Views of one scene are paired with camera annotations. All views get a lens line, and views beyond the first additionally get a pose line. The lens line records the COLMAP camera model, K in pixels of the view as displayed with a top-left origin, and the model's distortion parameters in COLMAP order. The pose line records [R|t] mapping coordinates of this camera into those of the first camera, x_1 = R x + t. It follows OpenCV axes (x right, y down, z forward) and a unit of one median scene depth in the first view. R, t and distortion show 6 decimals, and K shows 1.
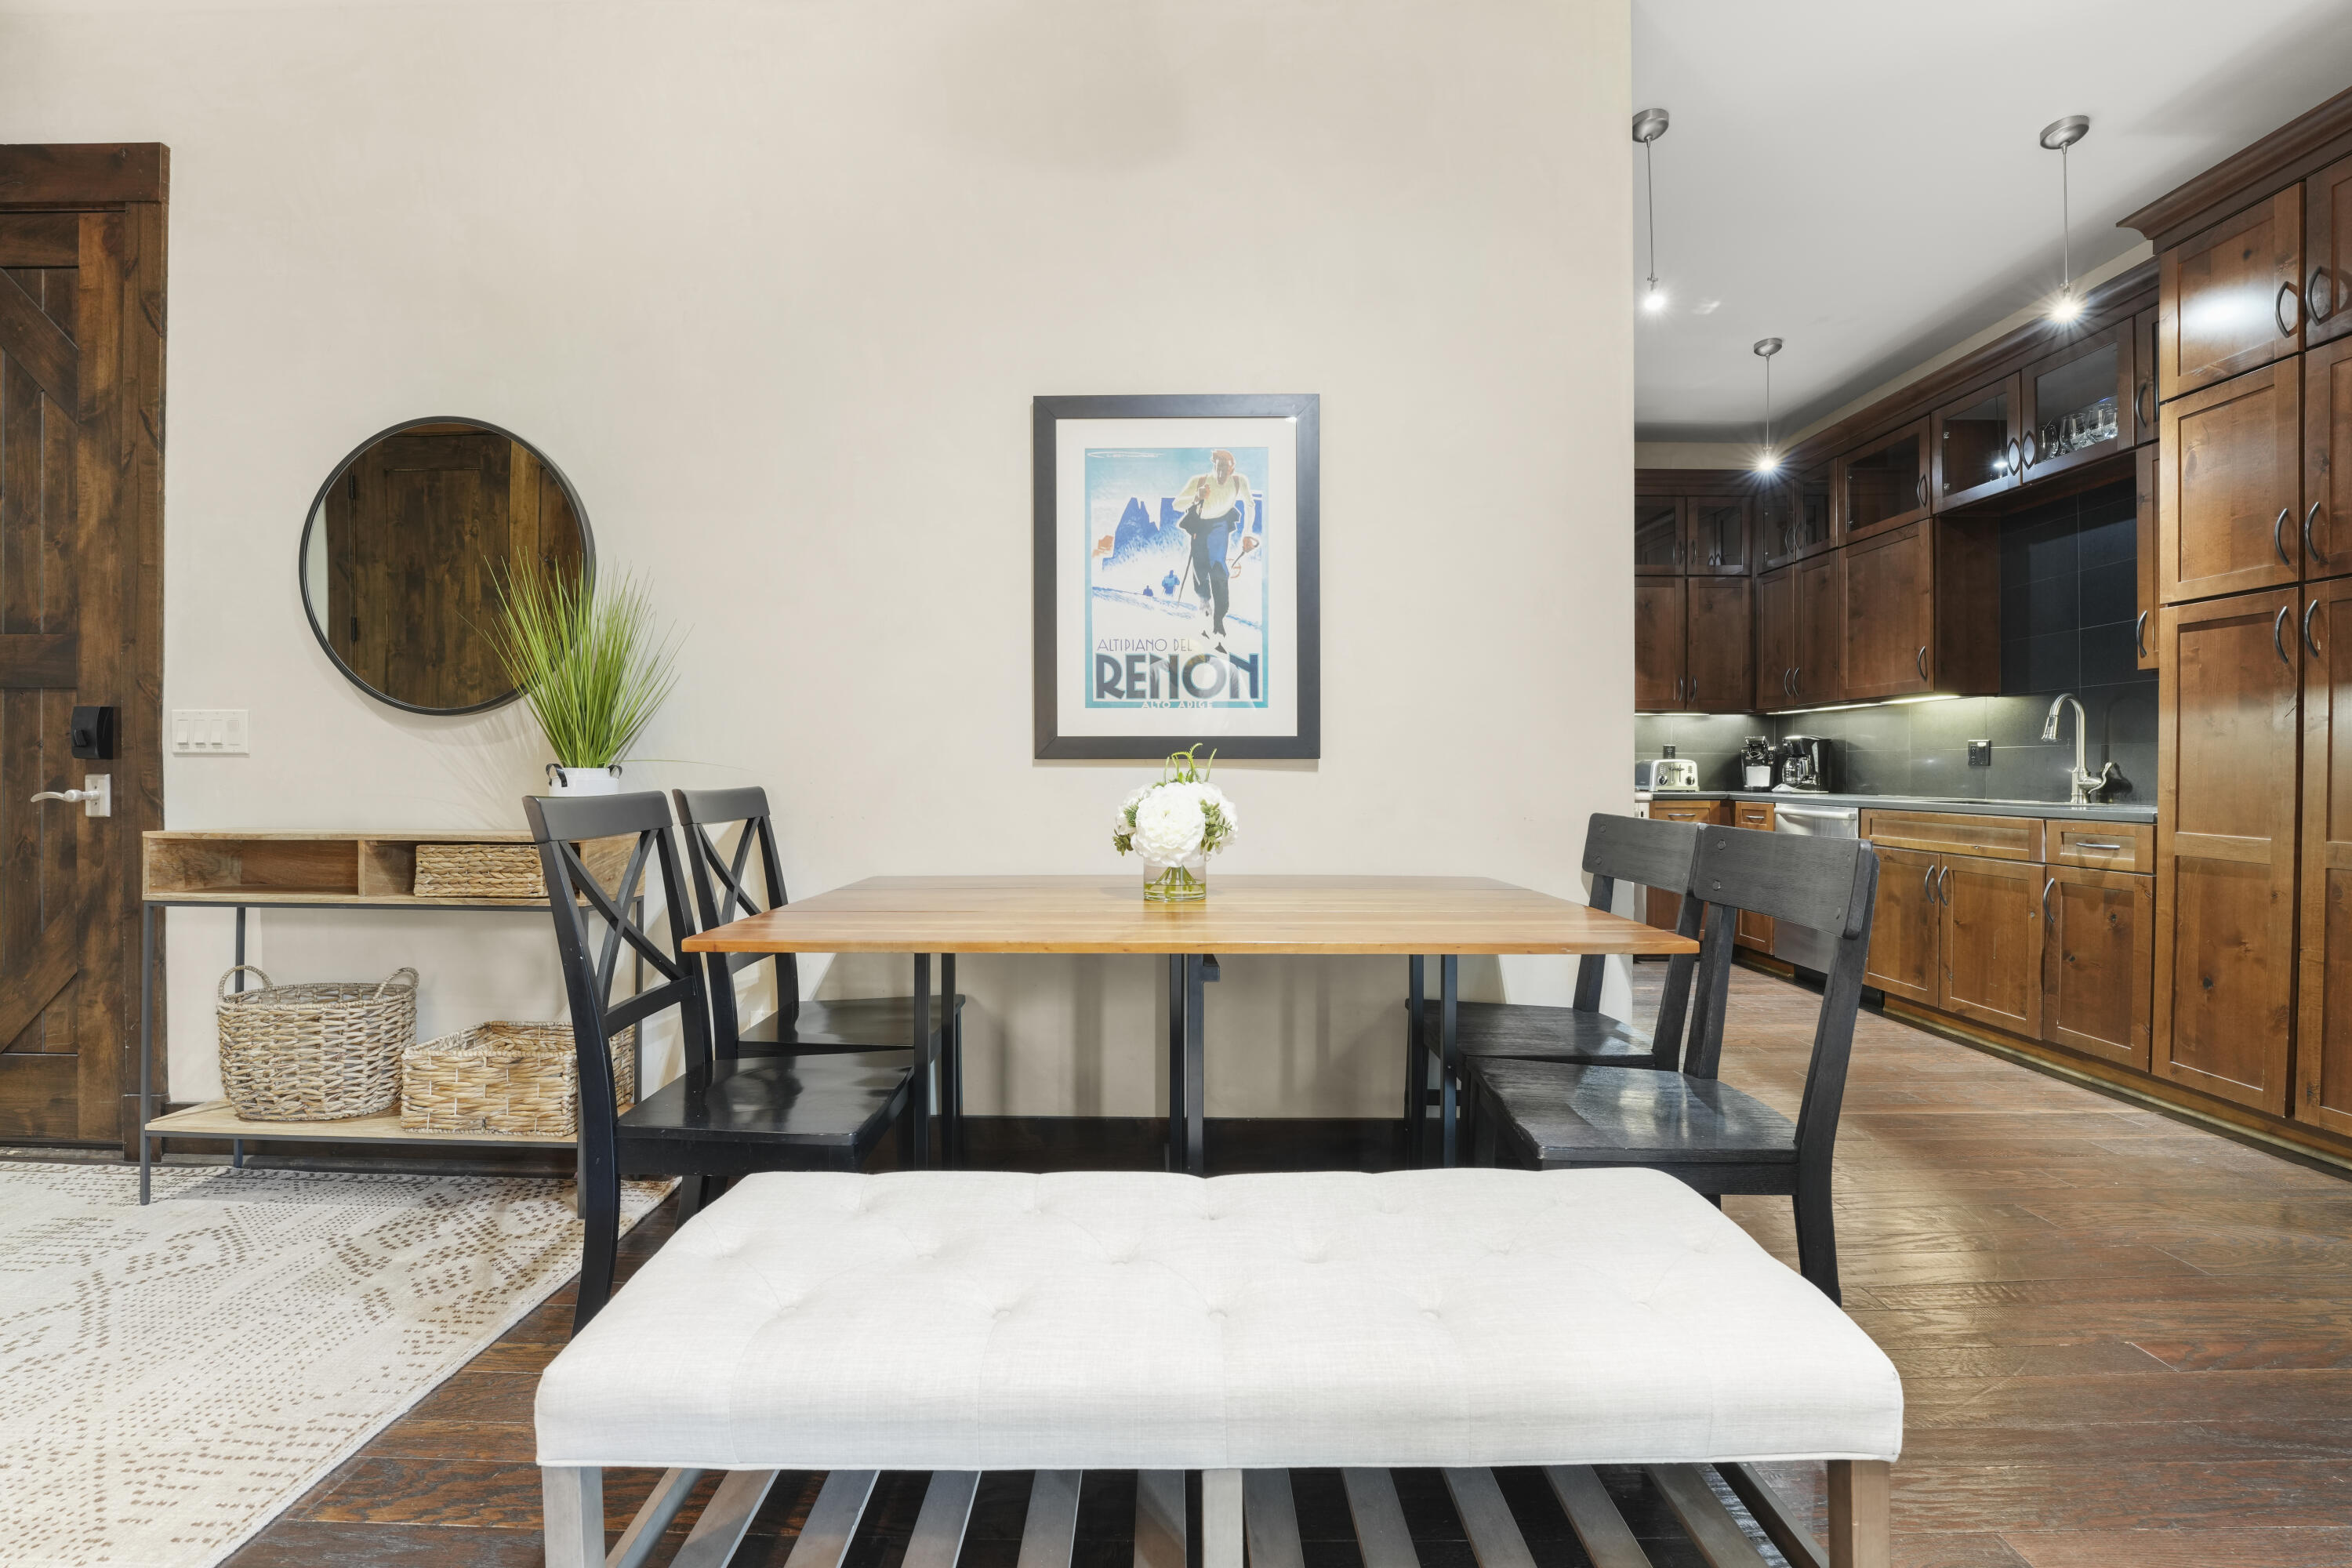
lens RADIAL K [[968.3, 0, 1178.8], [0, 968.3, 779.2], [0, 0, 1]] dist [-0.032748, 0.005587]
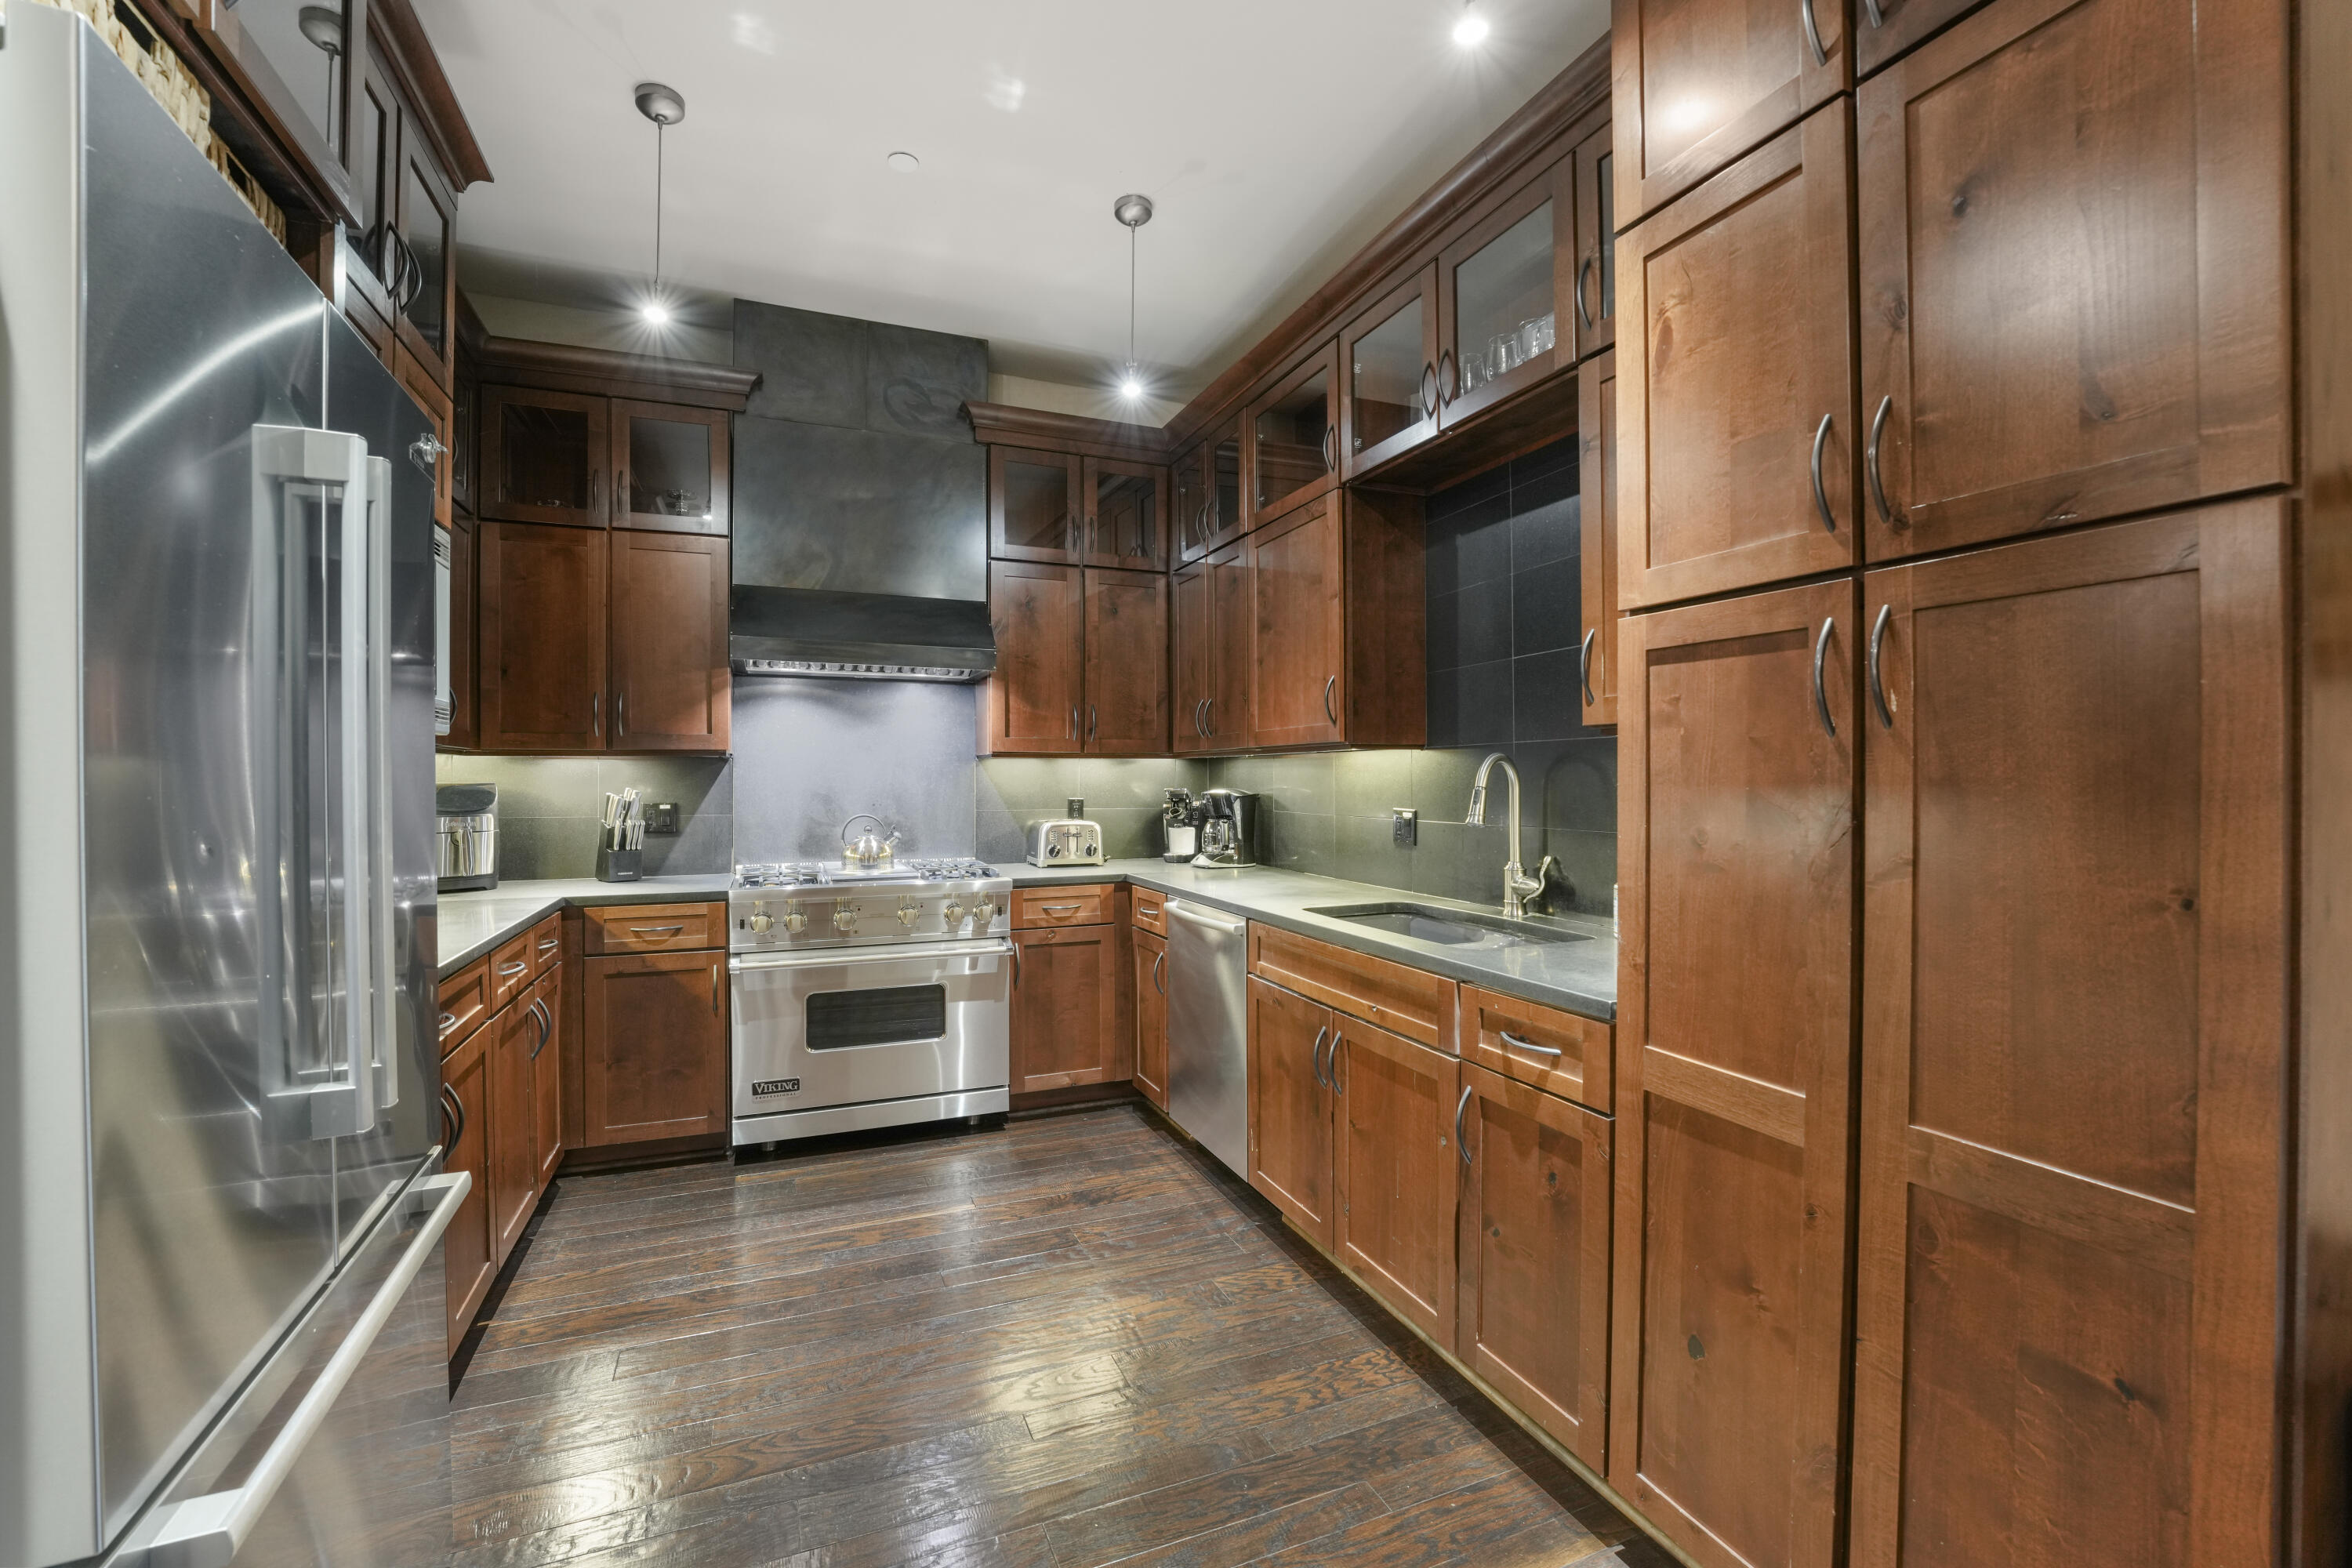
lens RADIAL K [[968.3, 0, 1178.8], [0, 968.3, 779.2], [0, 0, 1]] dist [-0.032748, 0.005587]
pose [[0.918316, -0.000077, 0.395847, 0.549449], [0.004460, 0.999939, -0.010154, -0.079165], [-0.395822, 0.011090, 0.918260, 0.548654]]
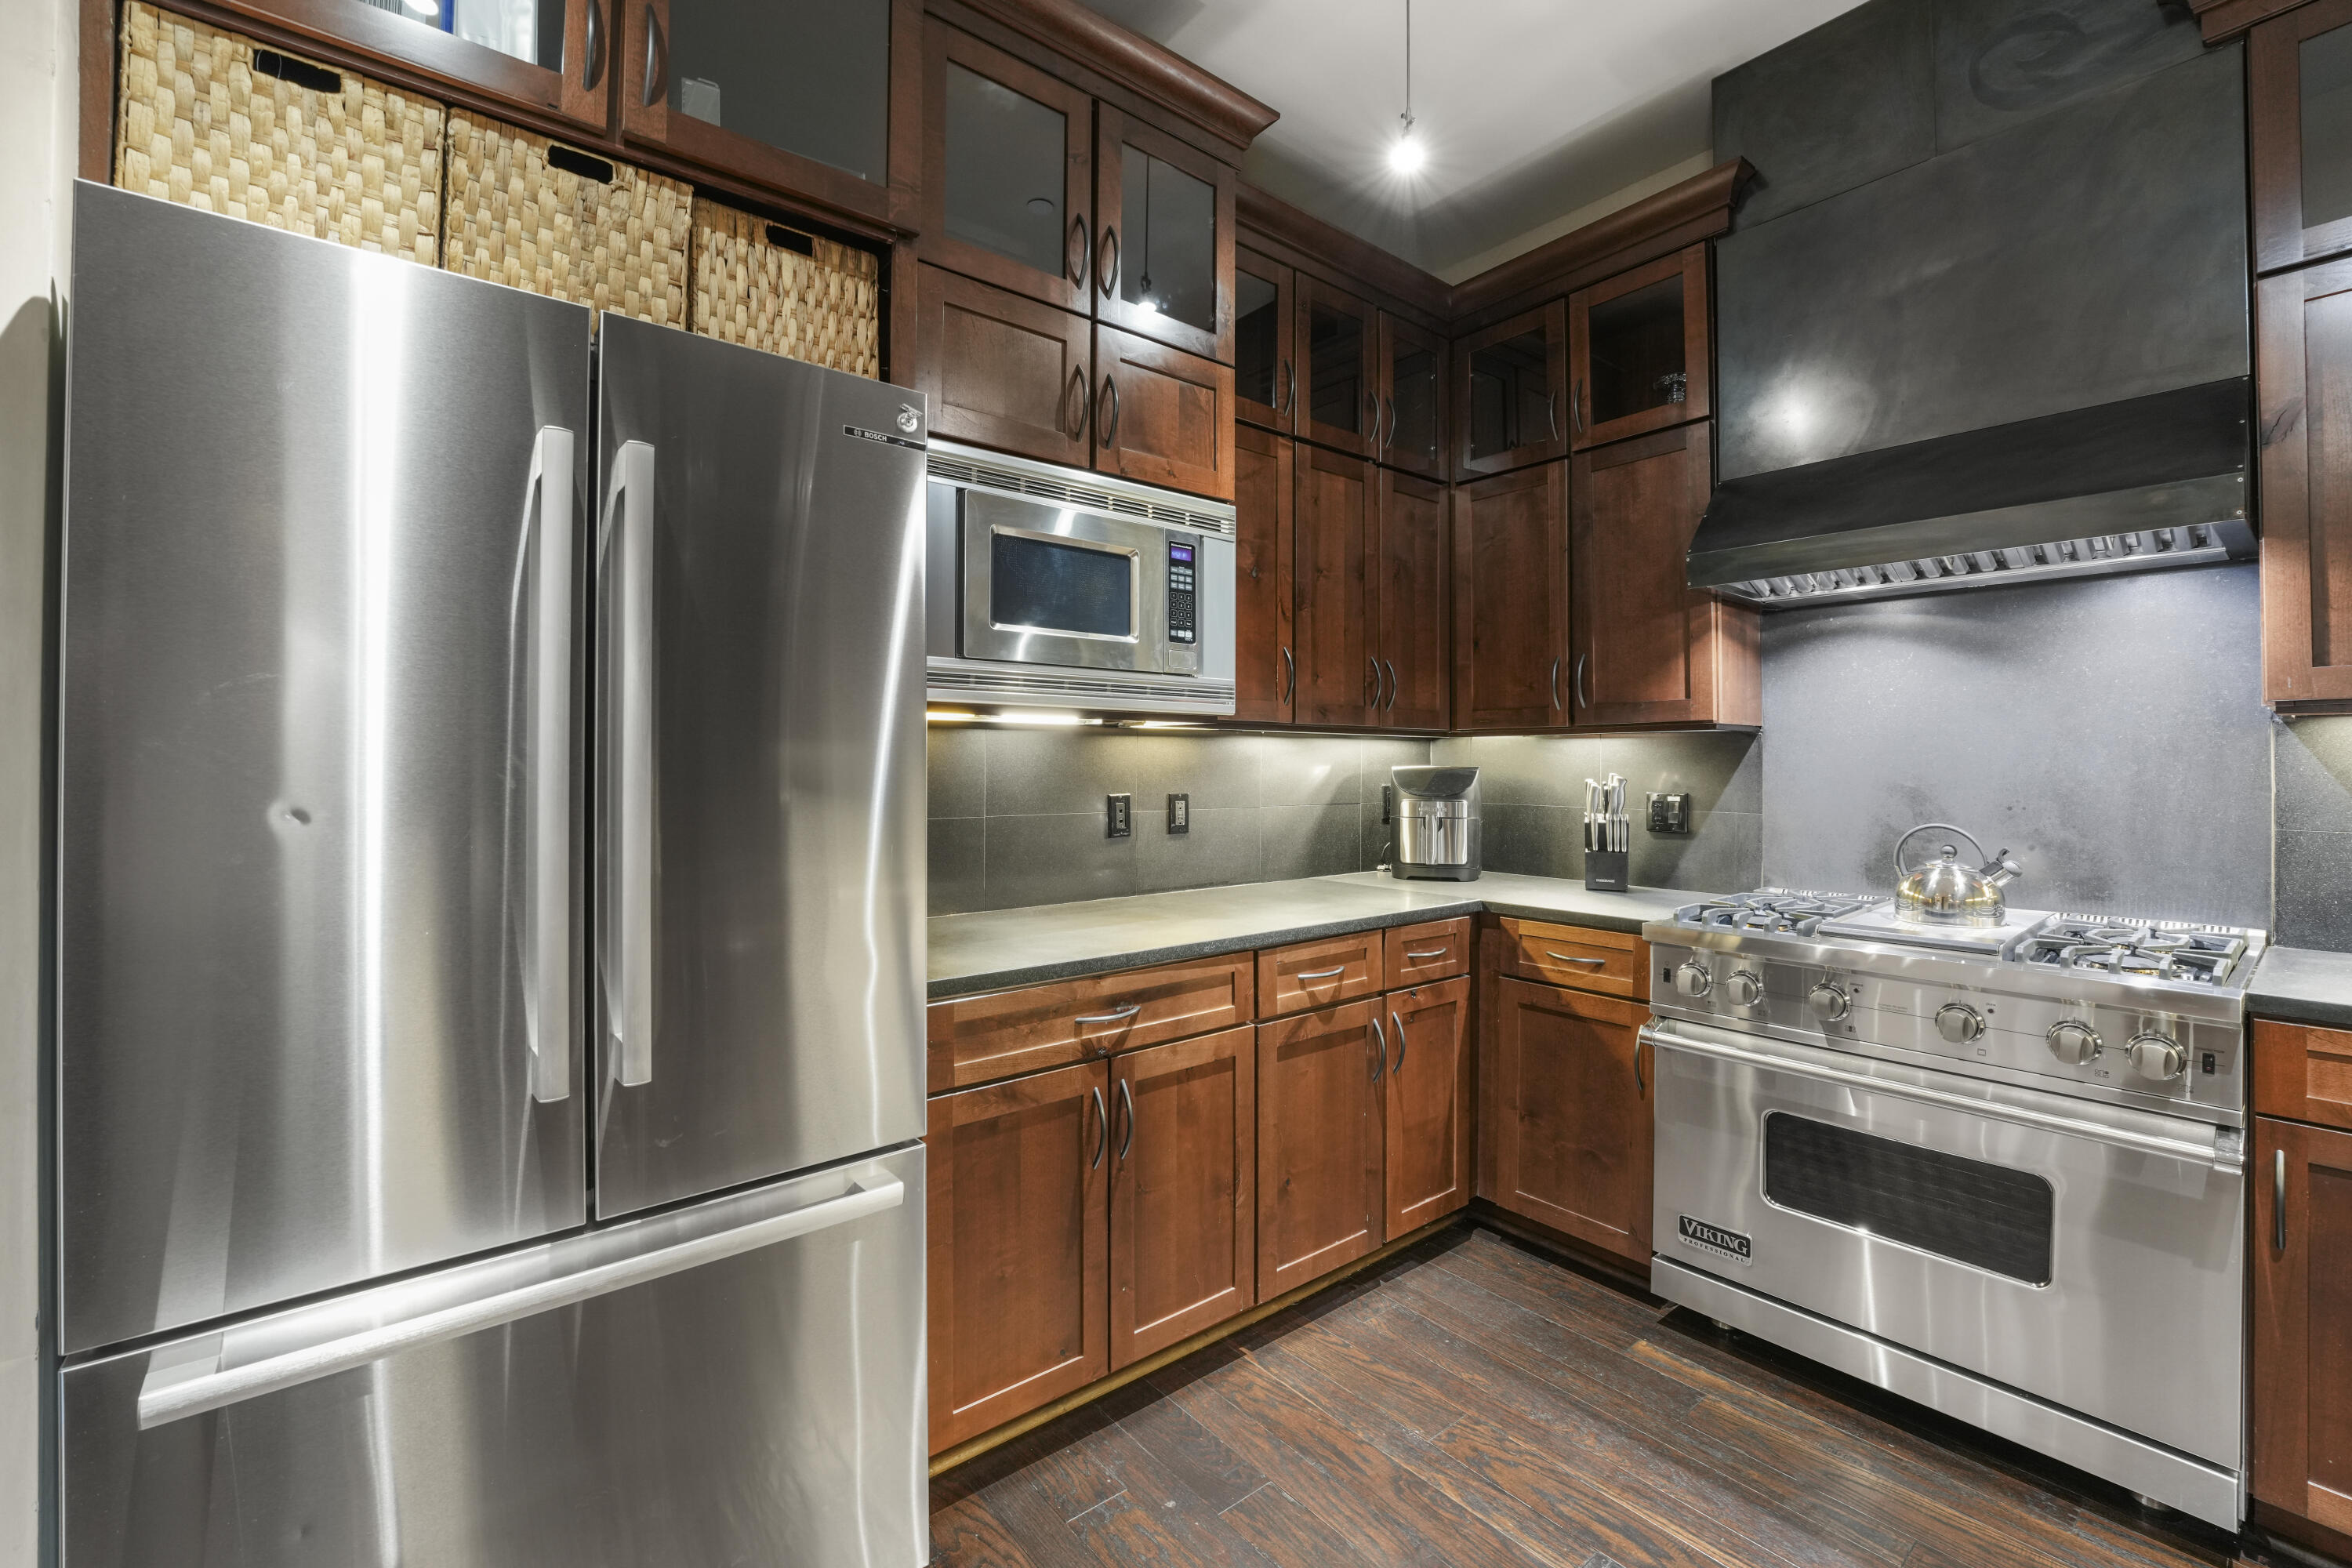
lens RADIAL K [[981.2, 0, 1175.7], [0, 981.2, 757.6], [0, 0, 1]] dist [-0.030372, 0.007183]
pose [[0.626337, -0.004754, -0.779538, 0.840005], [-0.010860, 0.999831, -0.014823, -0.079987], [0.779477, 0.017750, 0.626180, 0.935231]]
